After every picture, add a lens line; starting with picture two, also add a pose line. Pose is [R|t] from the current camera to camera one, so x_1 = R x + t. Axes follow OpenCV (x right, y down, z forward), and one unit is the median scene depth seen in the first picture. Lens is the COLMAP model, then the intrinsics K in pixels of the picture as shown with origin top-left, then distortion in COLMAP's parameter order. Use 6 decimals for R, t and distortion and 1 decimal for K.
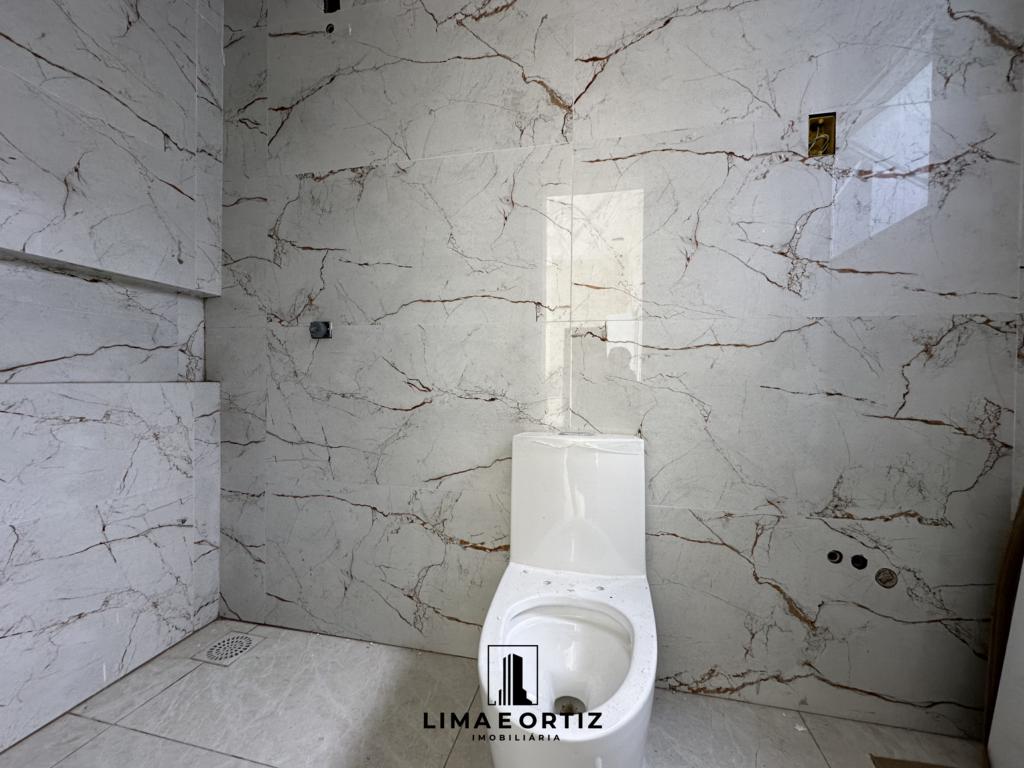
lens RADIAL K [[409.3, 0, 514.8], [0, 409.3, 378.9], [0, 0, 1]] dist [-0.003850, 0.000603]
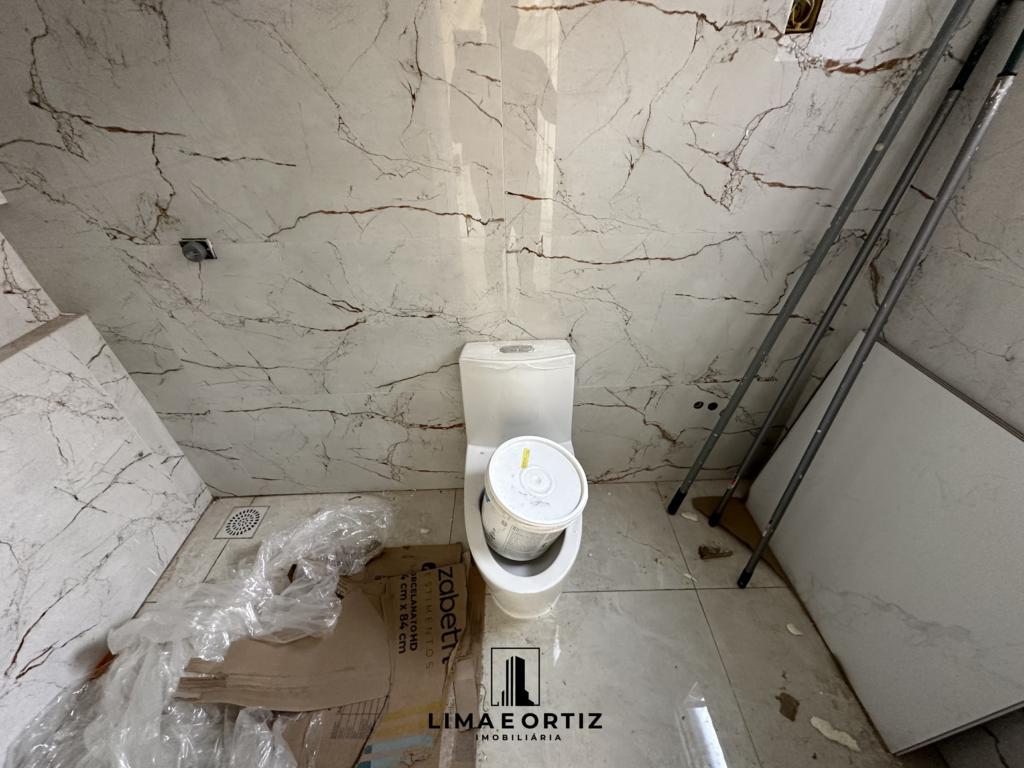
lens RADIAL K [[409.3, 0, 514.6], [0, 409.3, 383.0], [0, 0, 1]] dist [-0.003850, 0.000603]
pose [[0.969397, -0.164627, 0.182119, -0.063282], [0.026596, 0.807895, 0.588727, -0.394349], [-0.244053, -0.565866, 0.787549, 0.071062]]
